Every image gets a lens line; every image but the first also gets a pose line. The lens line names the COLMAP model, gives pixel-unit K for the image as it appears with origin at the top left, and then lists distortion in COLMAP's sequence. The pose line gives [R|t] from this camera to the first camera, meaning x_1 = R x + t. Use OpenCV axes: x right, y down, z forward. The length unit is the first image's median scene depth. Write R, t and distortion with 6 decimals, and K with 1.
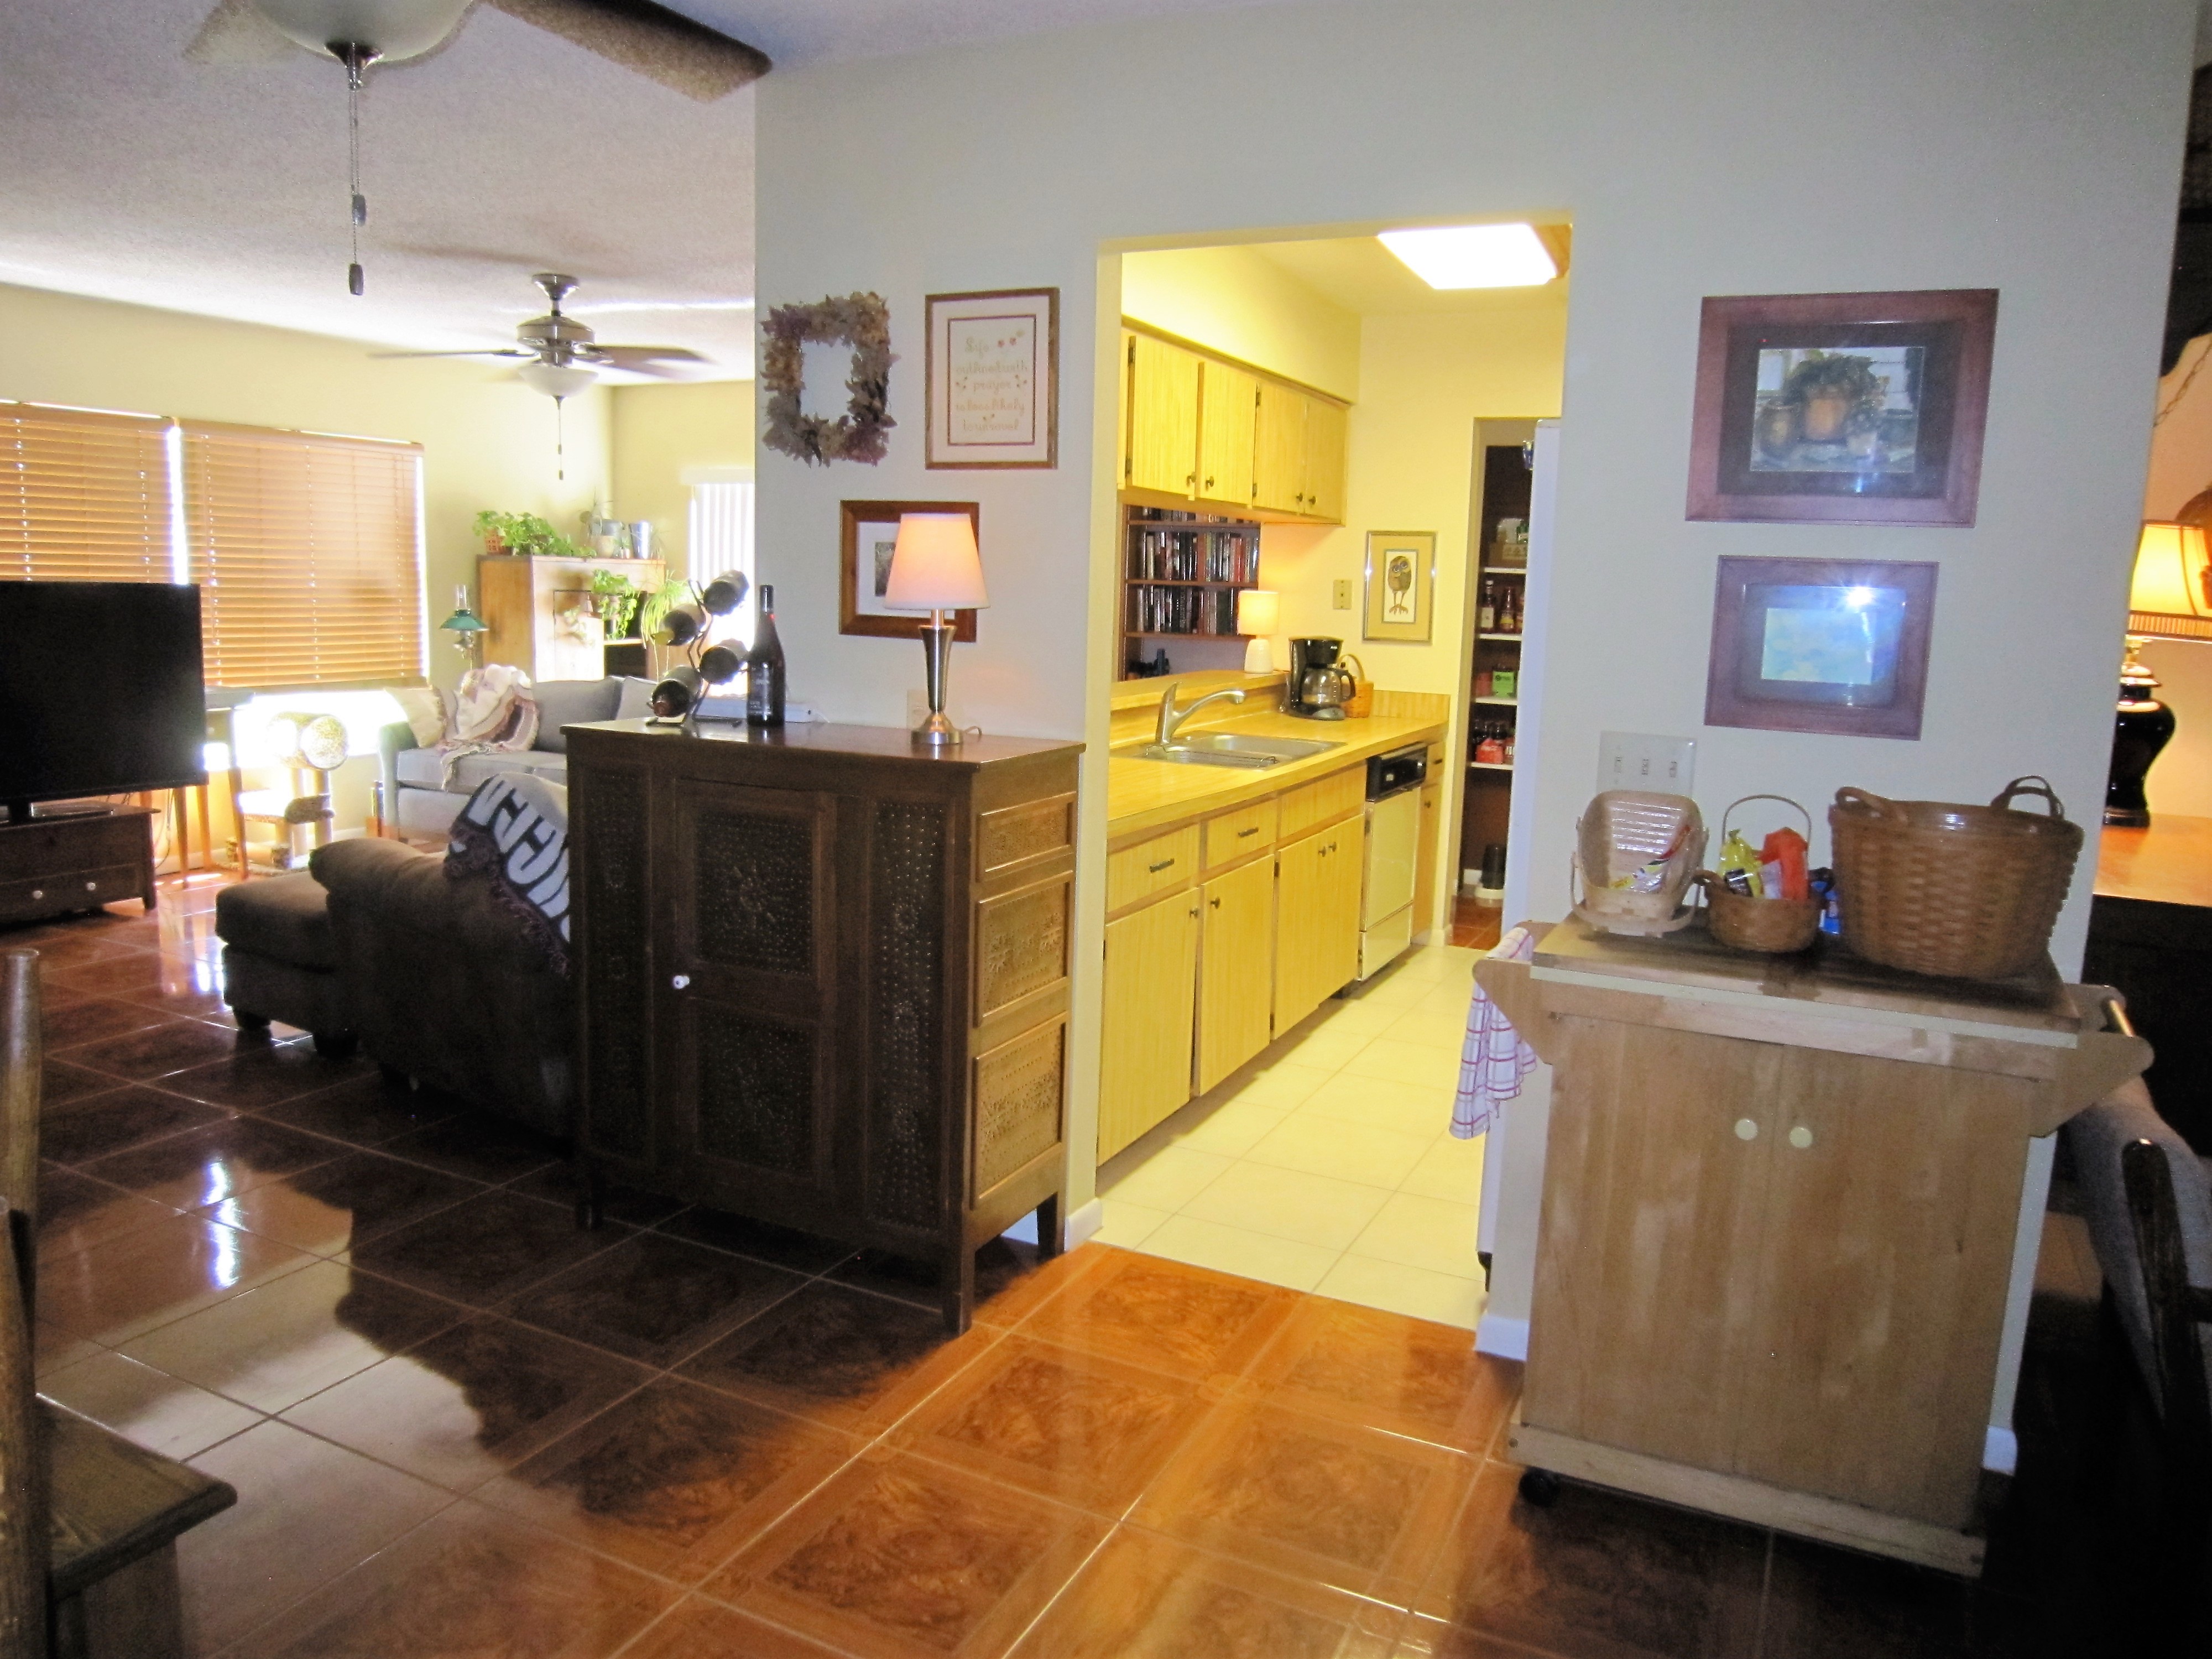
lens RADIAL K [[1541.5, 0, 1106.0], [0, 1541.5, 829.5], [0, 0, 1]] dist [-0.045701, 0.000961]
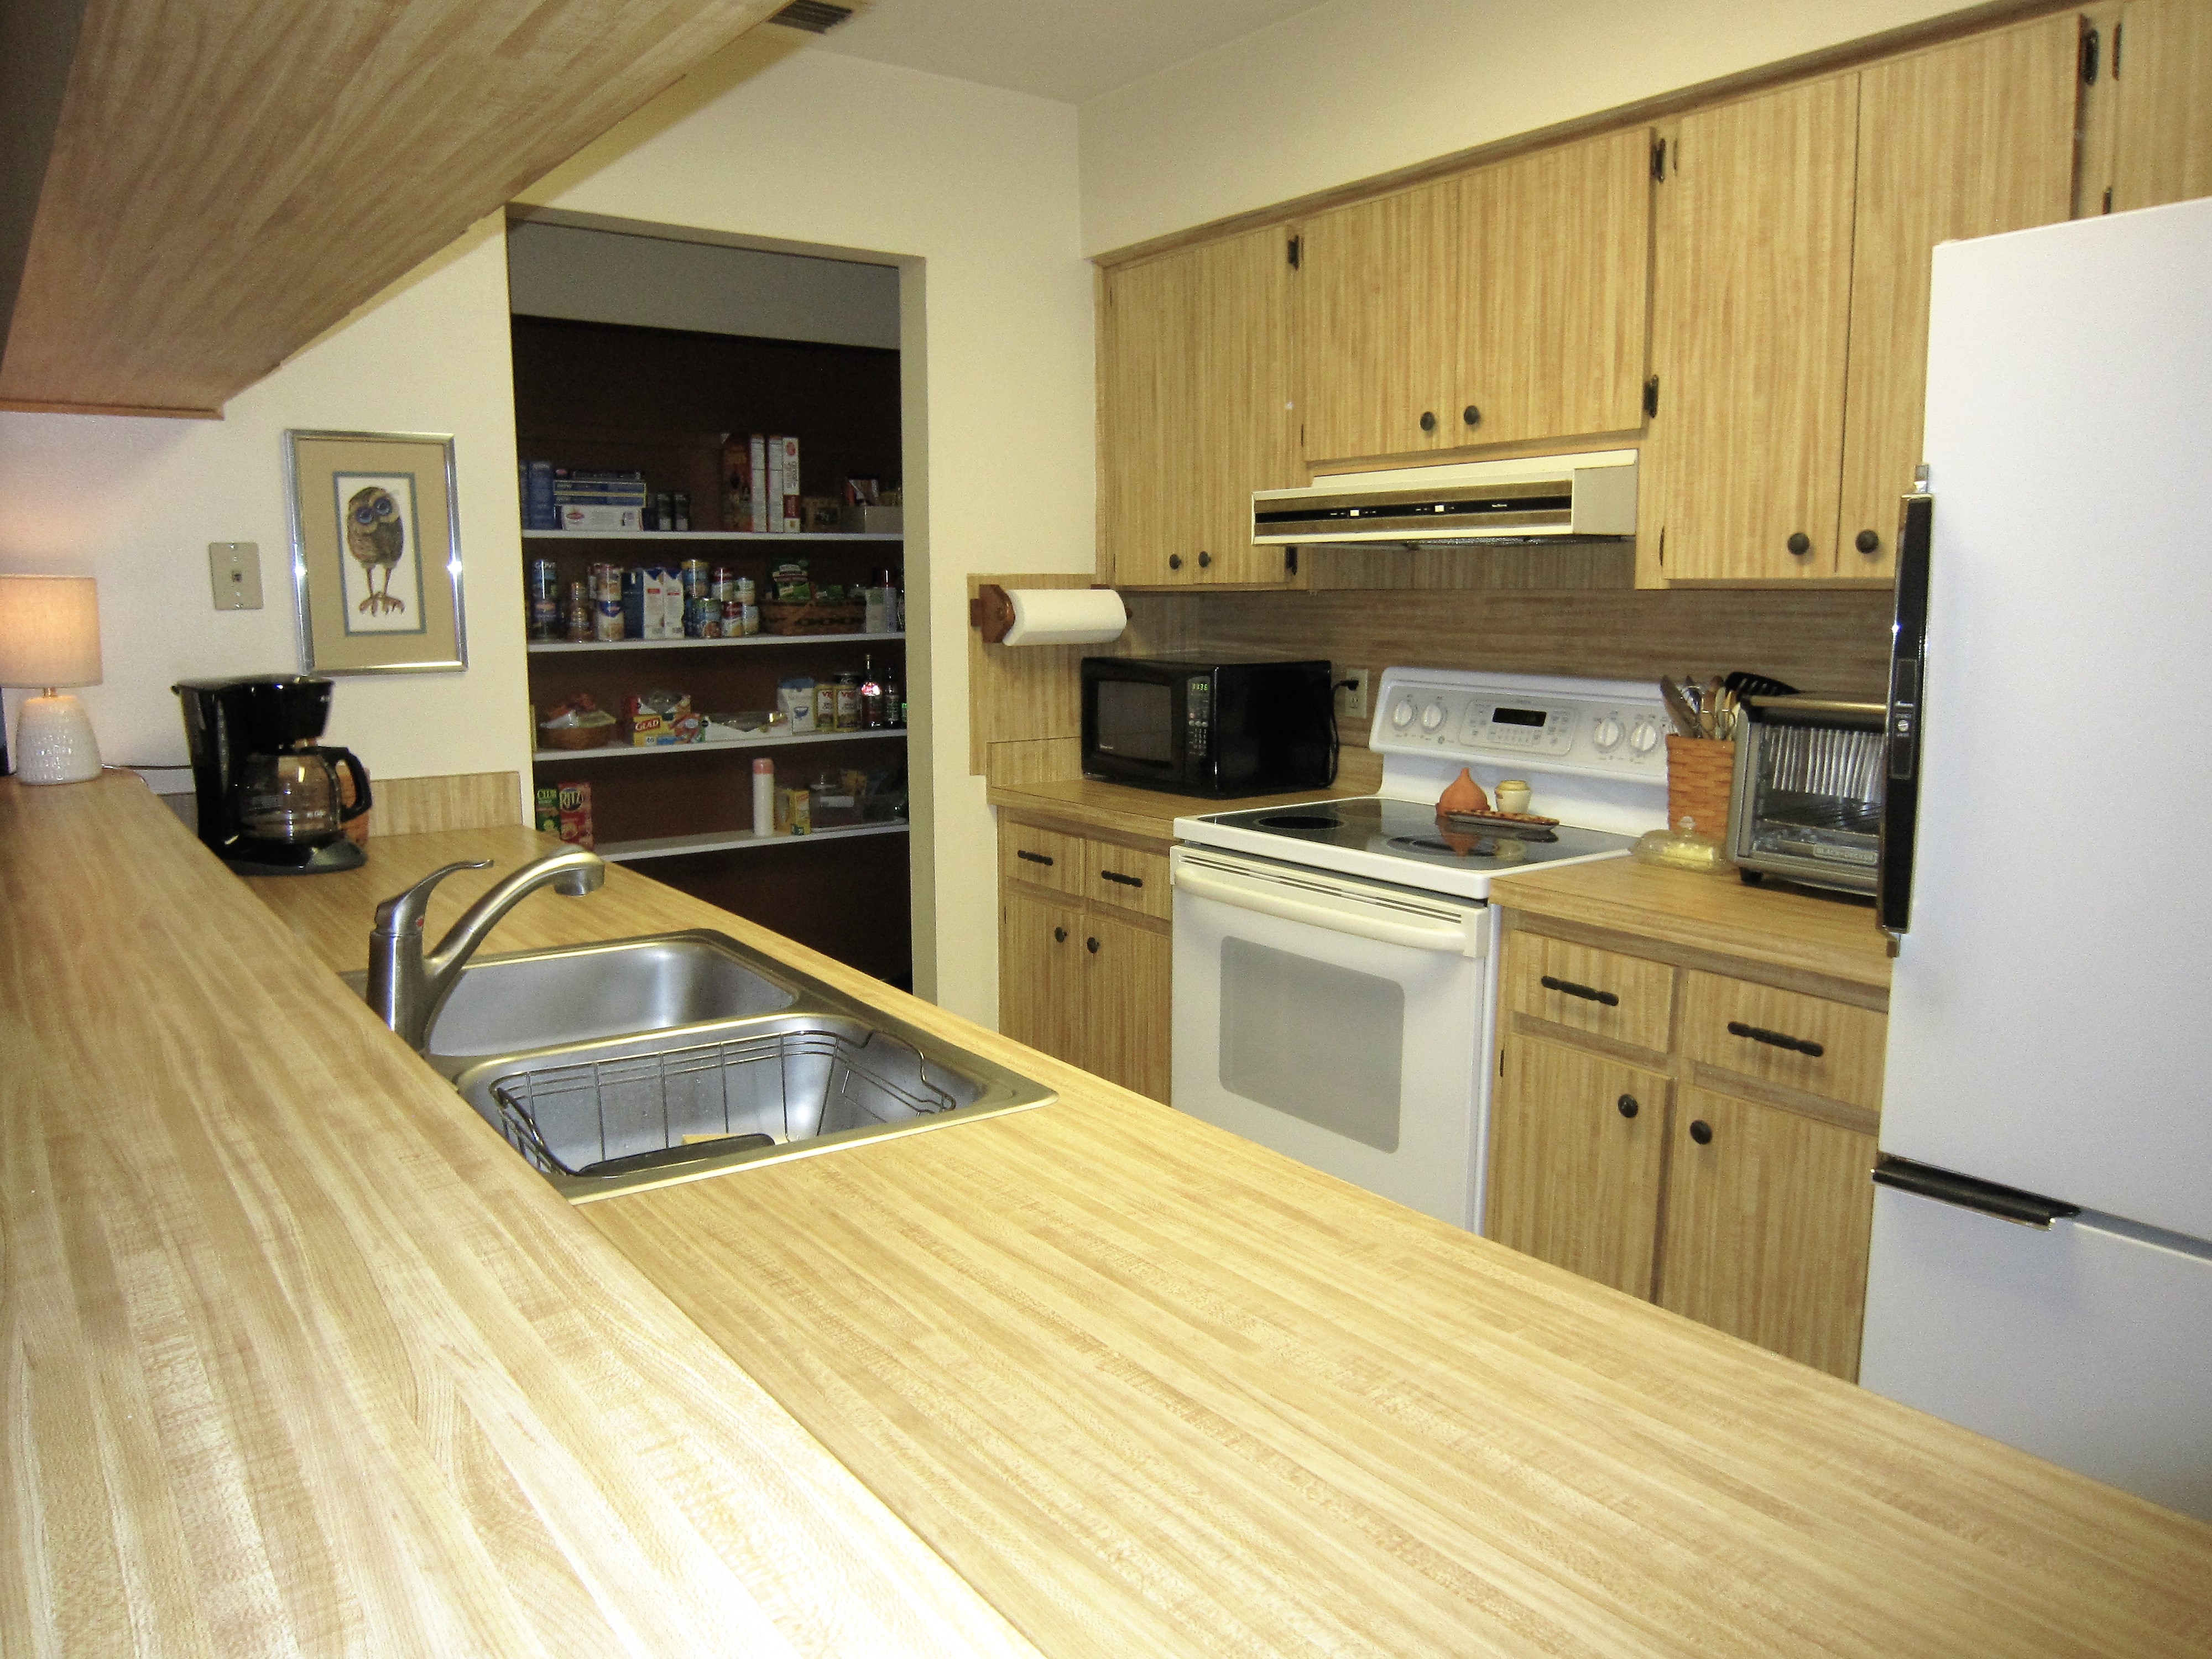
lens RADIAL K [[1541.5, 0, 1106.0], [0, 1541.5, 829.5], [0, 0, 1]] dist [-0.045701, 0.000961]
pose [[0.475090, -0.165575, 0.864219, -0.113092], [0.158067, 0.982220, 0.101288, -0.088944], [-0.865624, 0.088483, 0.492815, 0.594440]]
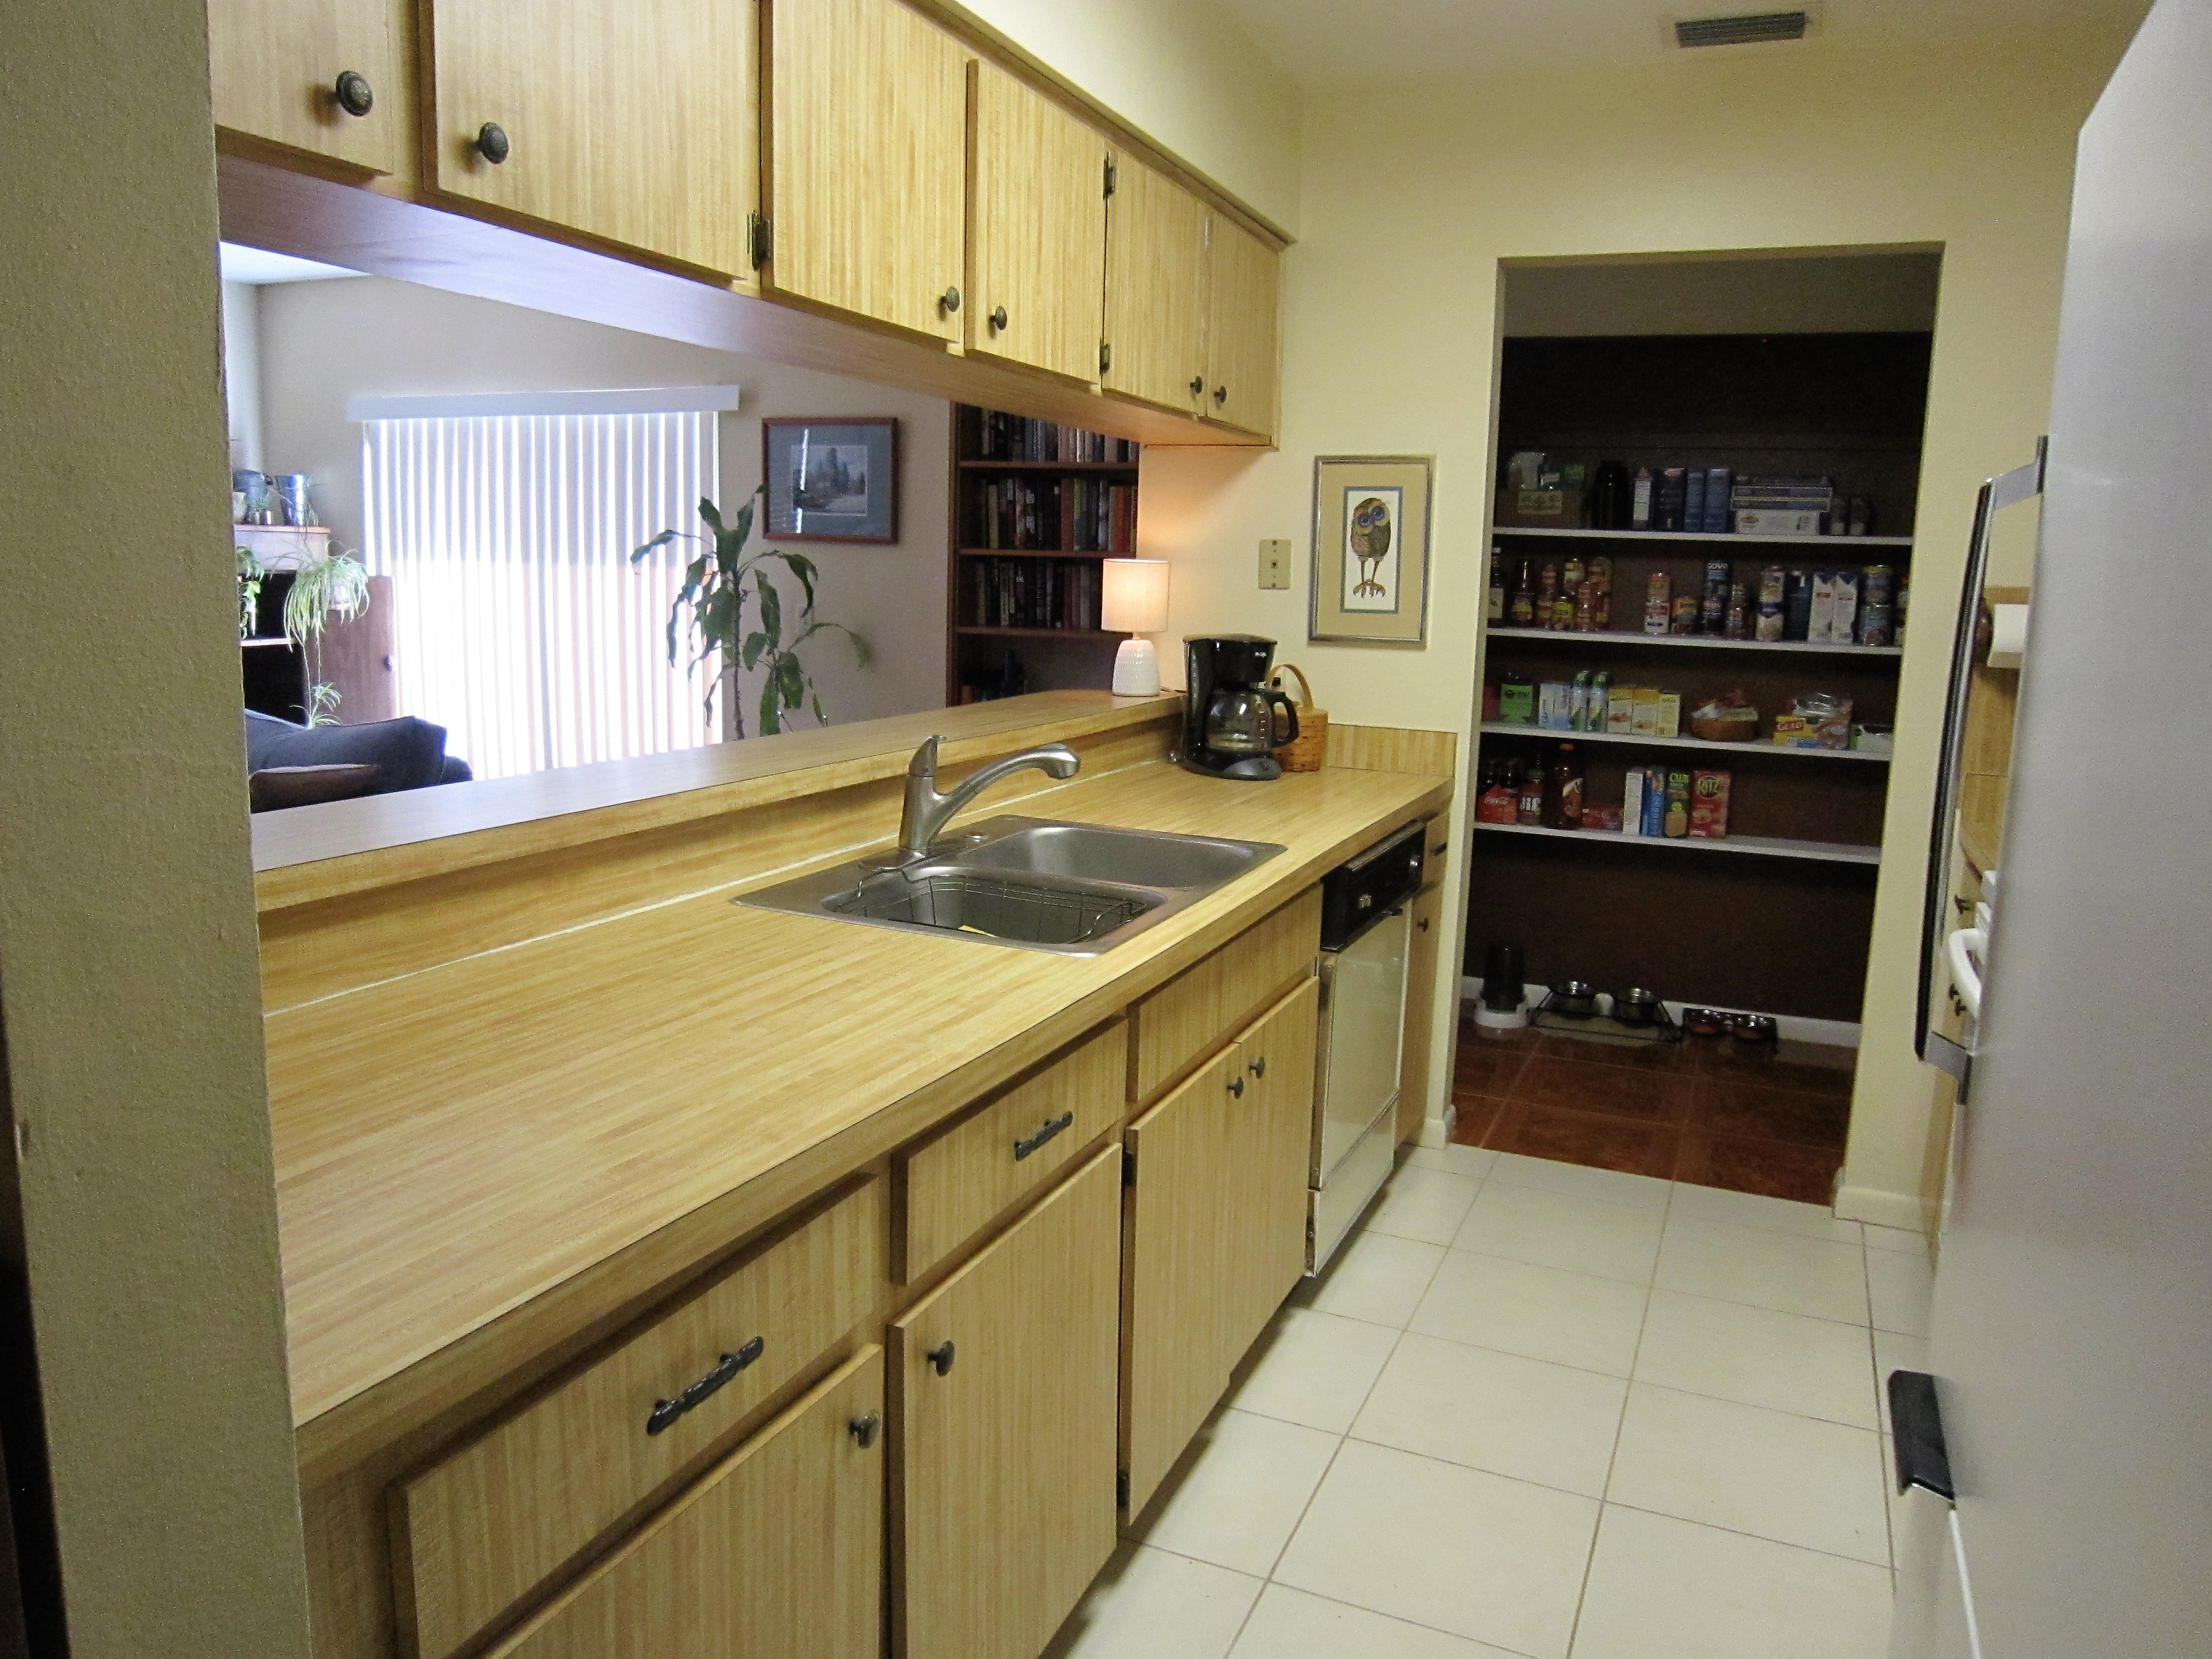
lens RADIAL K [[1541.5, 0, 1106.0], [0, 1541.5, 829.5], [0, 0, 1]] dist [-0.045701, 0.000961]
pose [[0.999123, -0.007713, 0.041156, 0.064026], [0.007440, 0.999949, 0.006789, -0.055276], [-0.041207, -0.006477, 0.999130, 0.412112]]
